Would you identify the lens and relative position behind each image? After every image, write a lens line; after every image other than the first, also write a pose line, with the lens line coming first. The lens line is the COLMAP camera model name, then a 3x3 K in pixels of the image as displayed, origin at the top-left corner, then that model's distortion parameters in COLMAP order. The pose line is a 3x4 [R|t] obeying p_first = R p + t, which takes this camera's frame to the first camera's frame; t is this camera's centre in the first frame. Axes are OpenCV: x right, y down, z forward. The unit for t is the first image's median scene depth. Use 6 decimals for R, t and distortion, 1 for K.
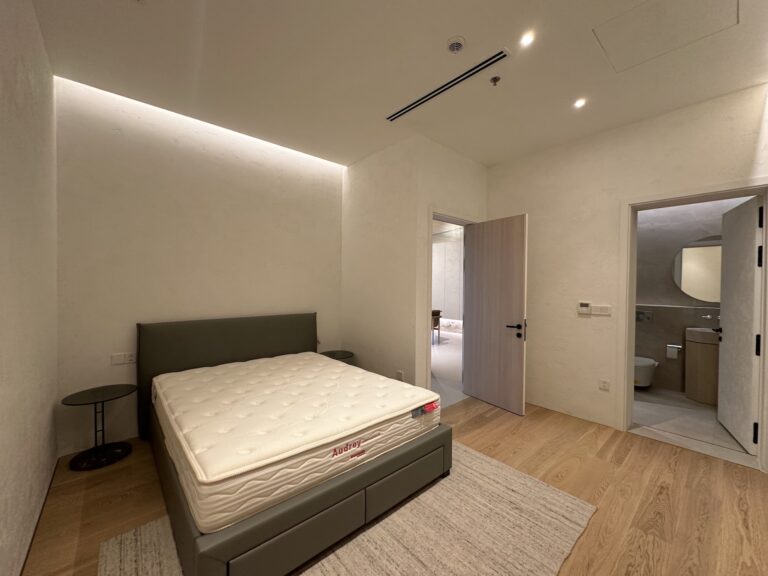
lens RADIAL K [[308.2, 0, 384.7], [0, 308.2, 288.7], [0, 0, 1]] dist [-0.001377, 0.000725]
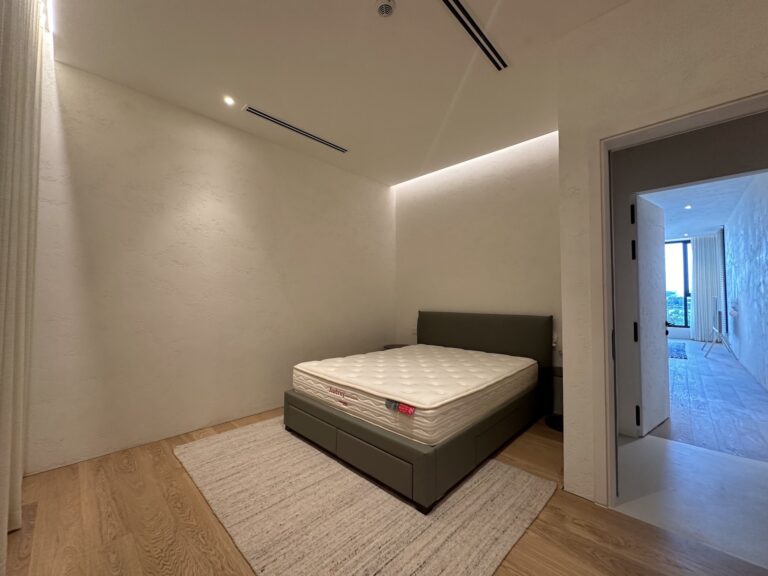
lens RADIAL K [[308.2, 0, 384.7], [0, 308.2, 289.5], [0, 0, 1]] dist [-0.001377, 0.000725]
pose [[0.070081, -0.038106, -0.996813, 1.136783], [-0.014199, 0.999131, -0.039192, 0.088890], [0.997440, 0.016900, 0.069479, 0.967417]]
